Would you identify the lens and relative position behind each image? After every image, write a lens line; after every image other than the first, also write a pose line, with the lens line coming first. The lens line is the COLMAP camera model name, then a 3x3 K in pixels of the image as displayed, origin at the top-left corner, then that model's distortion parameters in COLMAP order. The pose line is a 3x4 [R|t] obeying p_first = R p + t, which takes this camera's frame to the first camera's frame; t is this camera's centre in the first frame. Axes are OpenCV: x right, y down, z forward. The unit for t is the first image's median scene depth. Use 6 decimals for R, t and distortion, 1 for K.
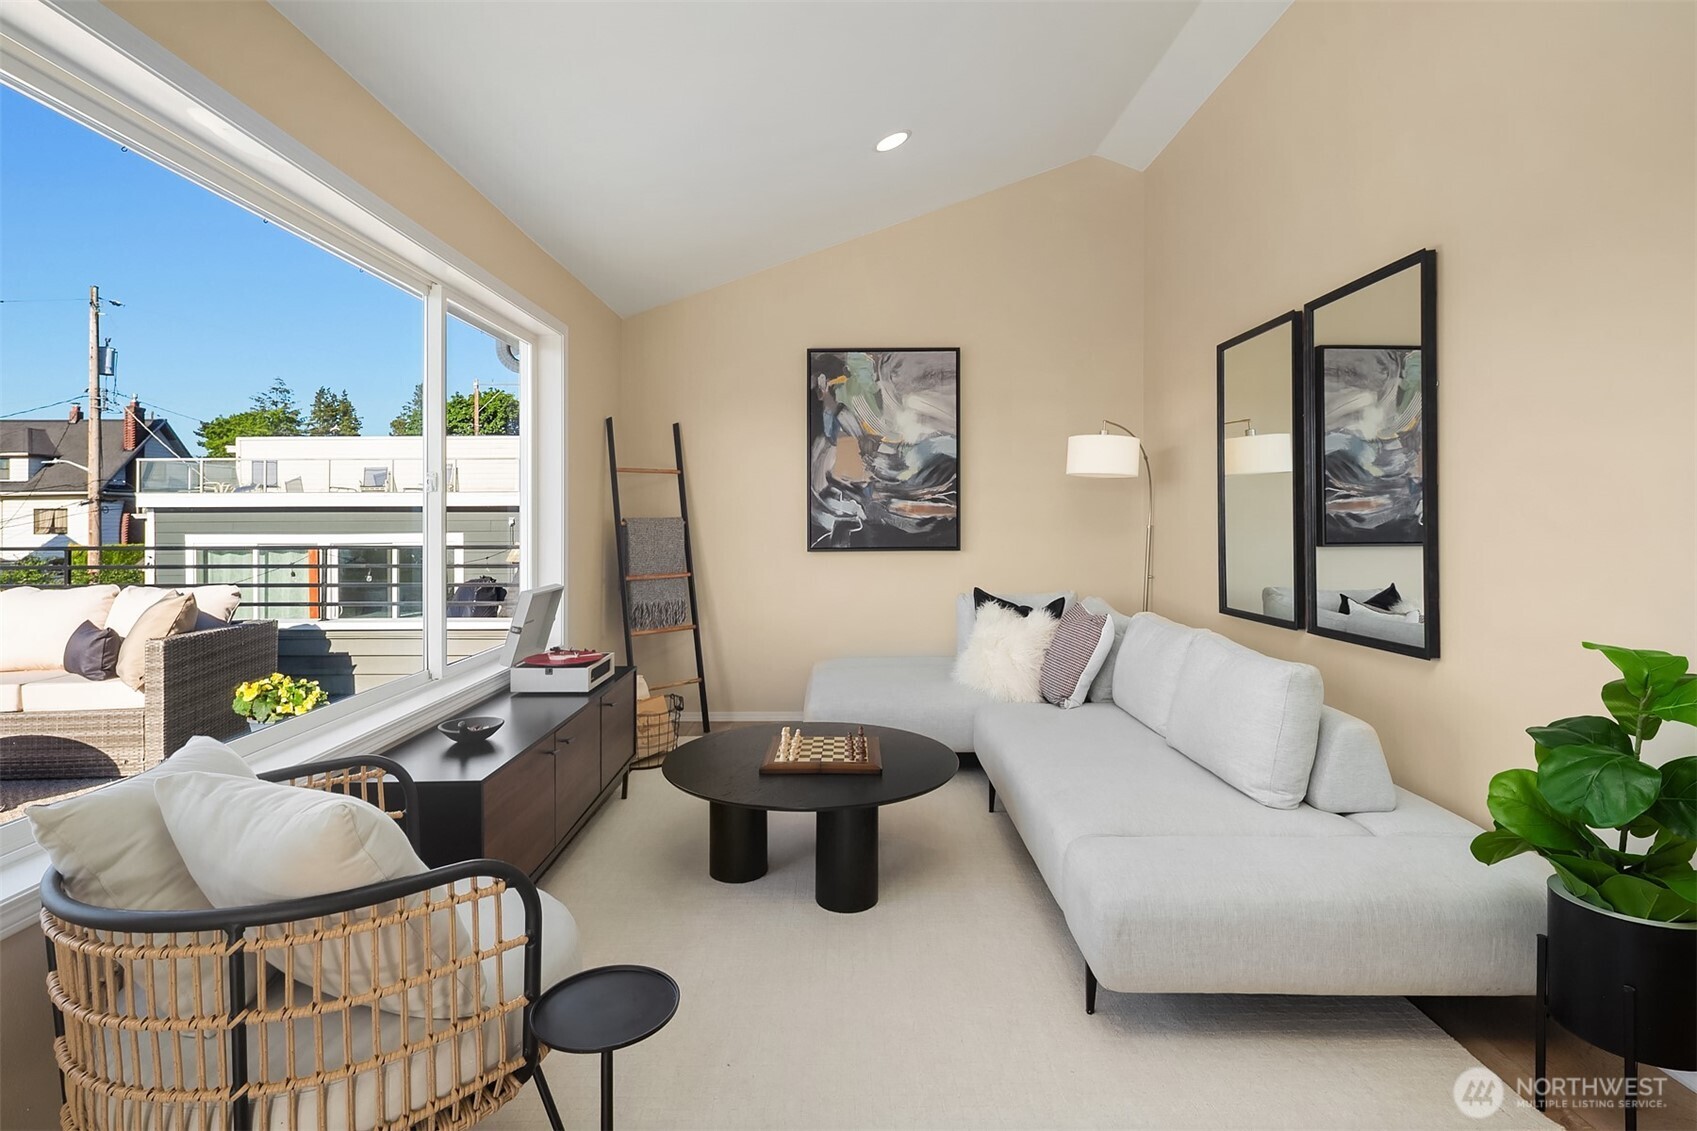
lens RADIAL K [[821.6, 0, 829.9], [0, 821.6, 526.6], [0, 0, 1]] dist [0.001077, -0.000032]
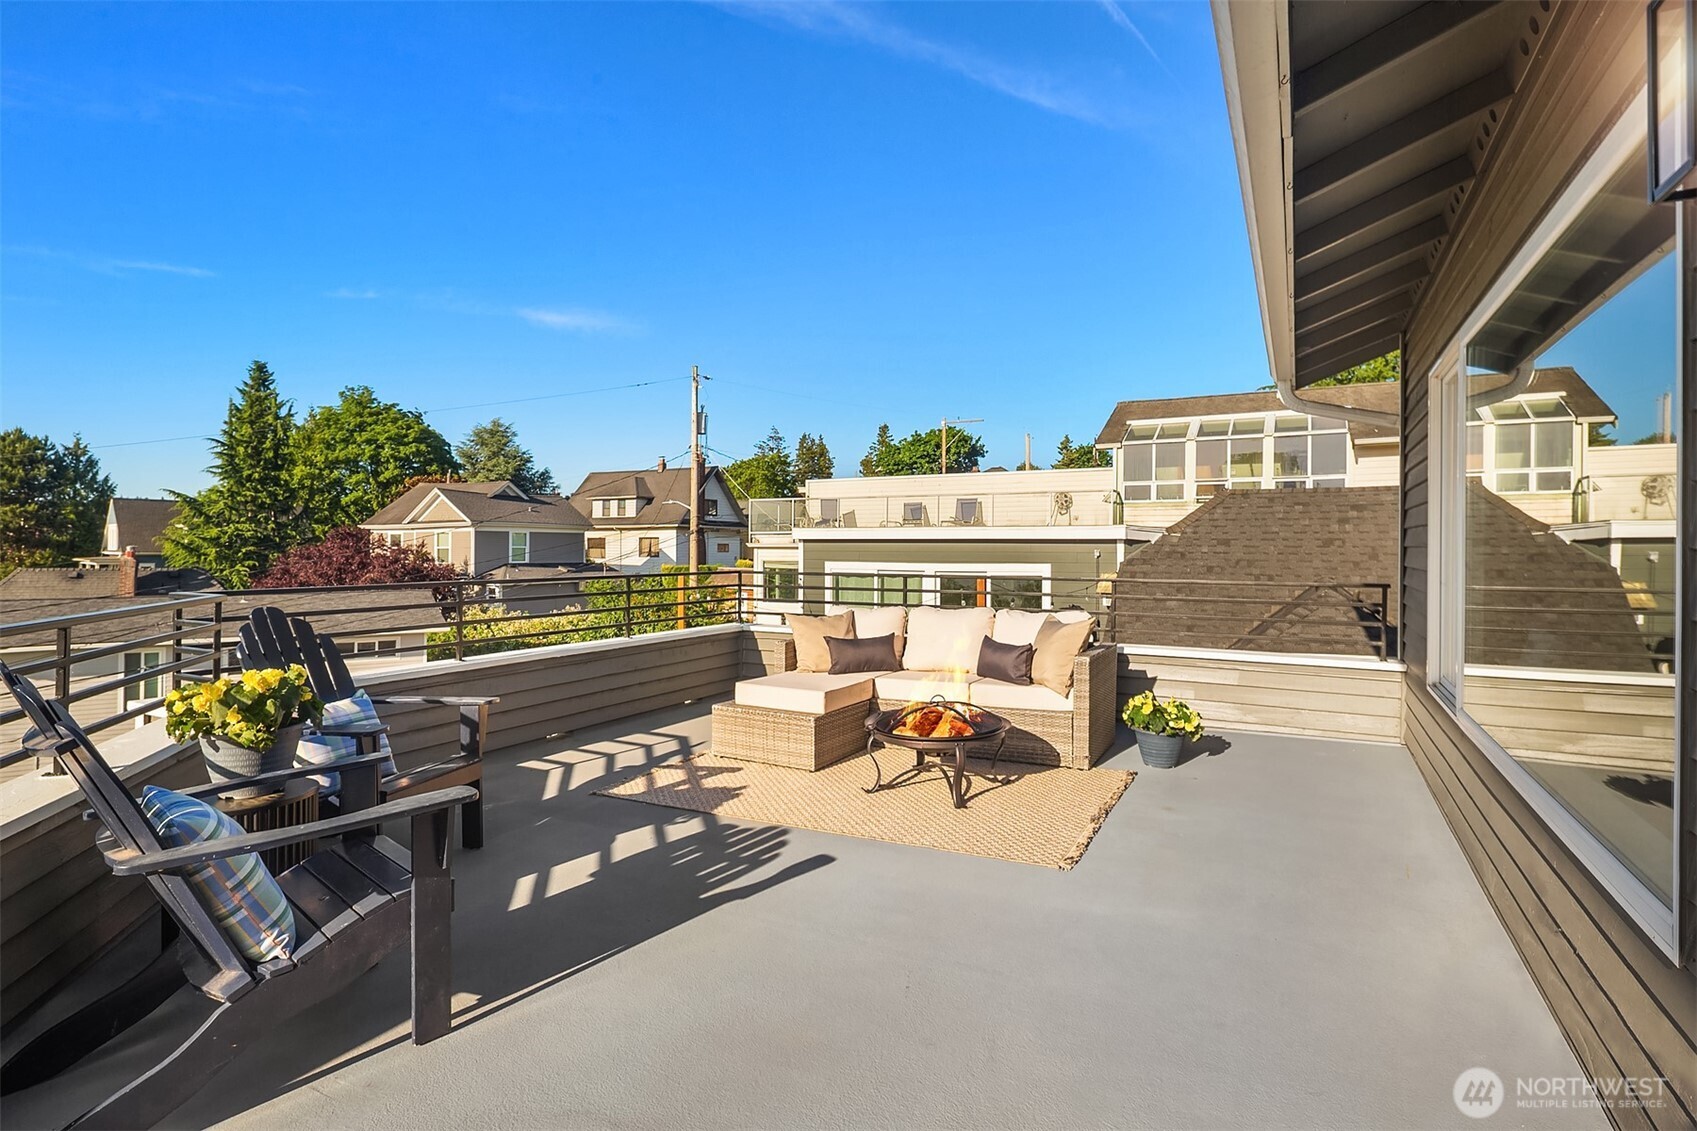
lens RADIAL K [[823.3, 0, 848.5], [0, 823.3, 565.5], [0, 0, 1]] dist [0.000504, -0.000052]
pose [[0.886789, 0.019091, -0.461779, -0.189302], [-0.013857, 0.999796, 0.014723, -0.003861], [0.461966, -0.006658, 0.886873, -0.080951]]
